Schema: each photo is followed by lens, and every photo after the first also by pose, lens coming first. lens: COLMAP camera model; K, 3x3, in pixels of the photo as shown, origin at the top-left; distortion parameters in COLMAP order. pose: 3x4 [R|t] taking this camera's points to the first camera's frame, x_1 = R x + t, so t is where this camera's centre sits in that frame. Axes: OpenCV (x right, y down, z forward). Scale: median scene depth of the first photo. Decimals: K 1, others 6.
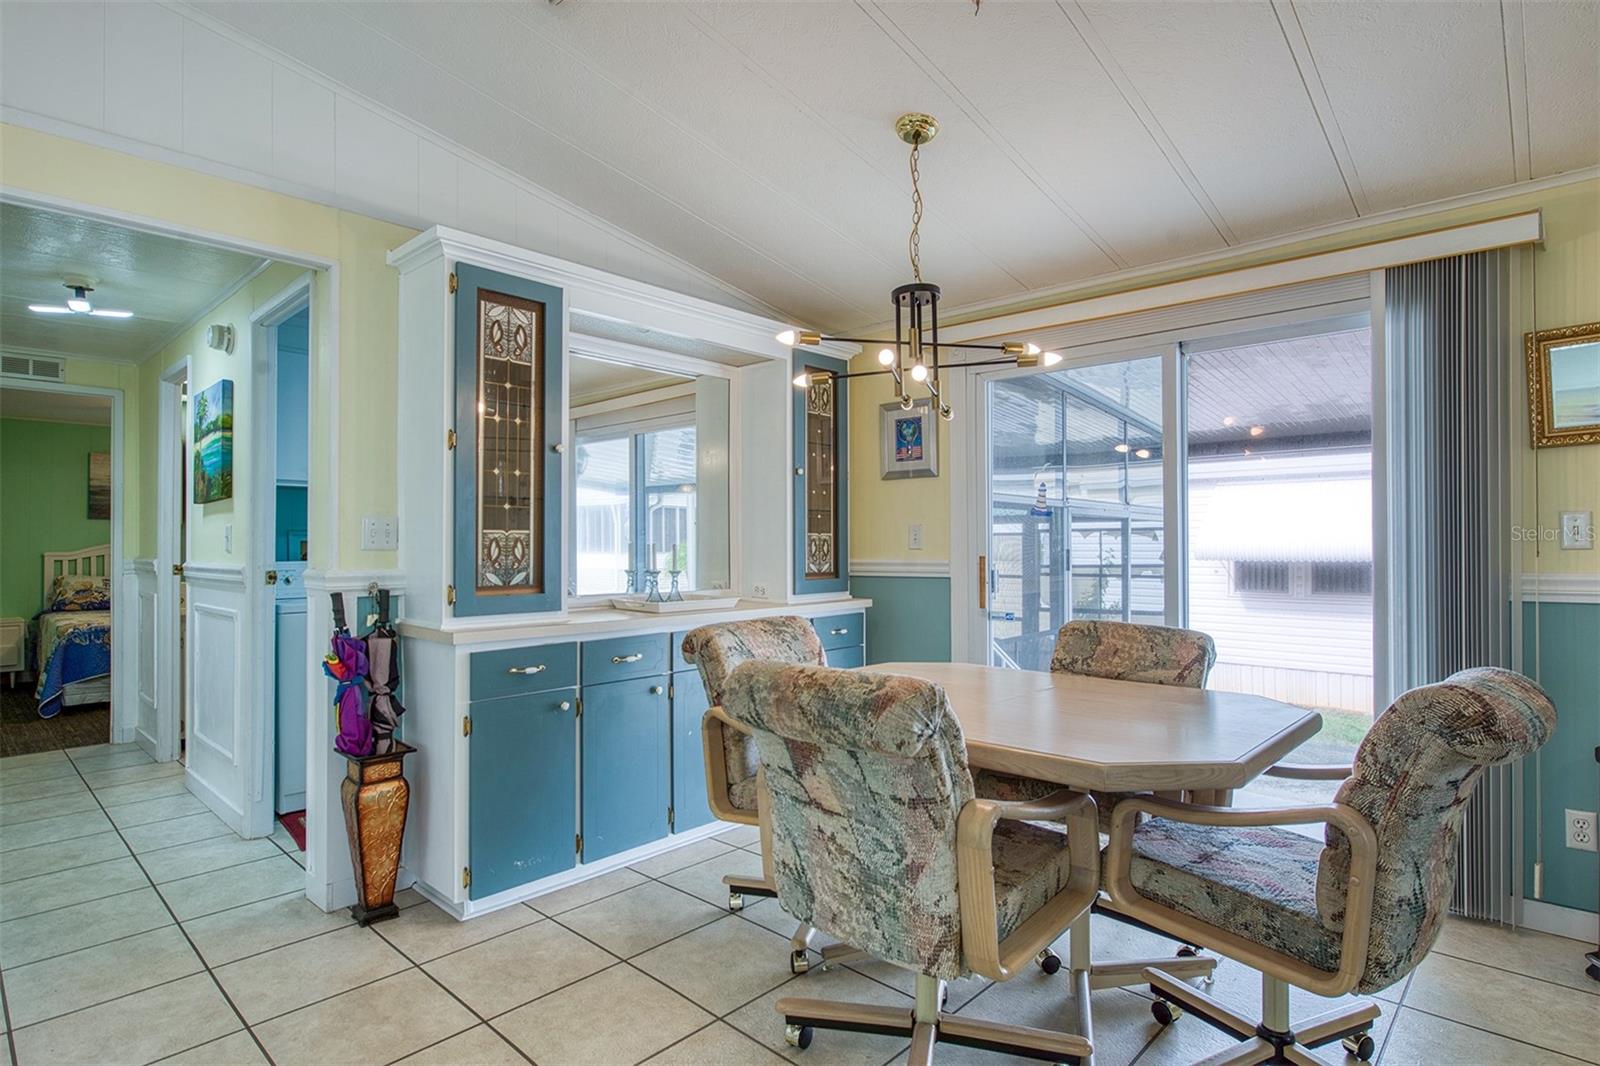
lens RADIAL K [[832.5, 0, 796.2], [0, 832.5, 529.1], [0, 0, 1]] dist [-0.002381, 0.001578]
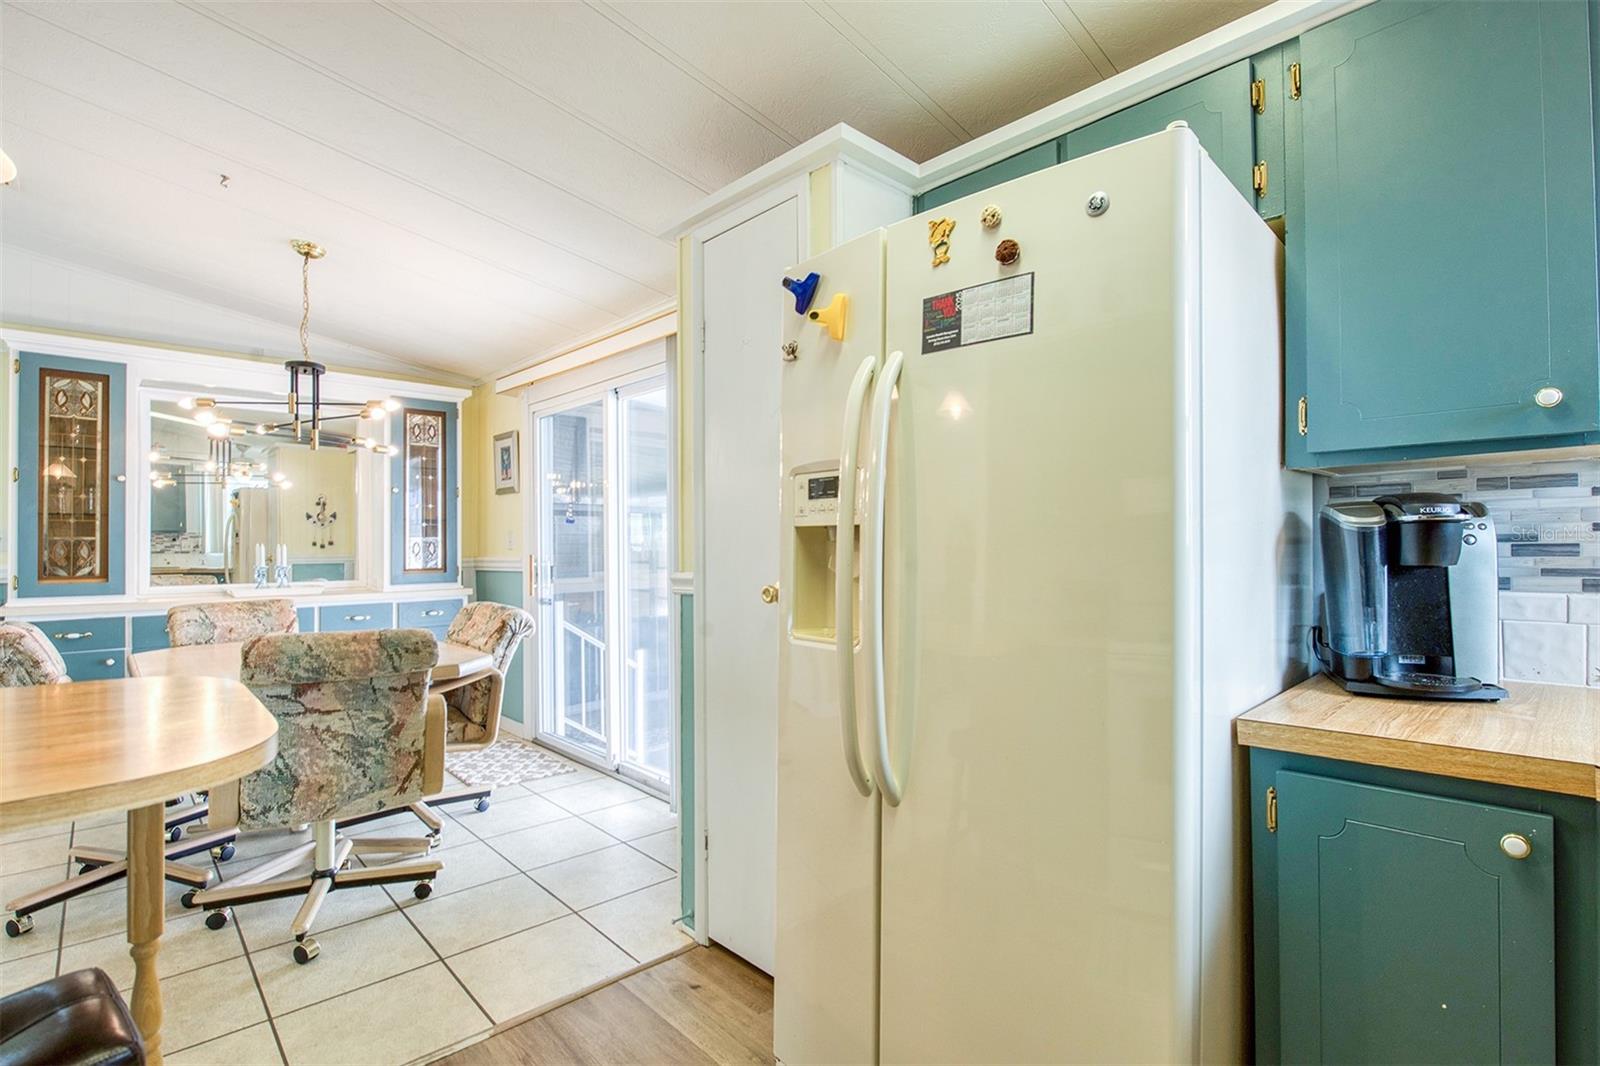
lens RADIAL K [[772.6, 0, 798.0], [0, 772.6, 539.7], [0, 0, 1]] dist [-0.011722, -0.000969]
pose [[0.998427, -0.004592, -0.055886, 0.955407], [0.005251, 0.999918, 0.011658, -0.003613], [0.055827, -0.011933, 0.998369, -0.230317]]
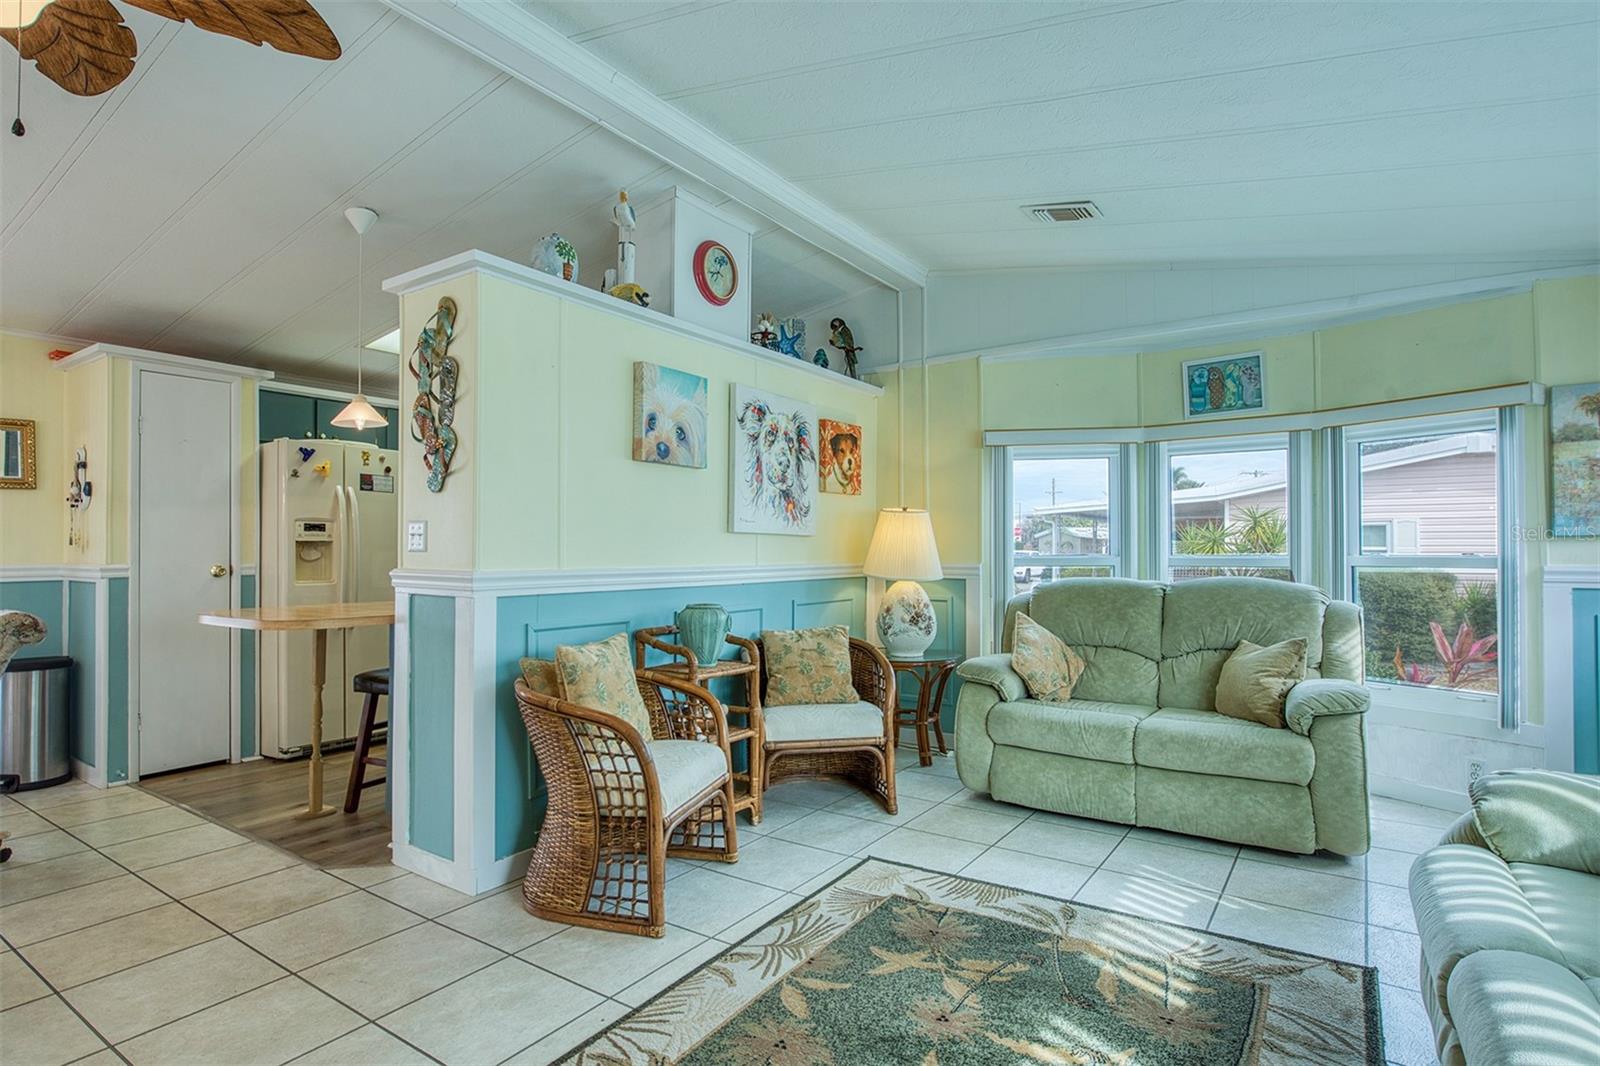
lens RADIAL K [[832.5, 0, 795.4], [0, 832.5, 534.3], [0, 0, 1]] dist [-0.002381, 0.001578]
pose [[-0.157166, 0.014375, 0.987468, -0.793867], [-0.016068, 0.999724, -0.017111, -0.006976], [-0.987441, -0.018555, -0.156892, -0.362592]]
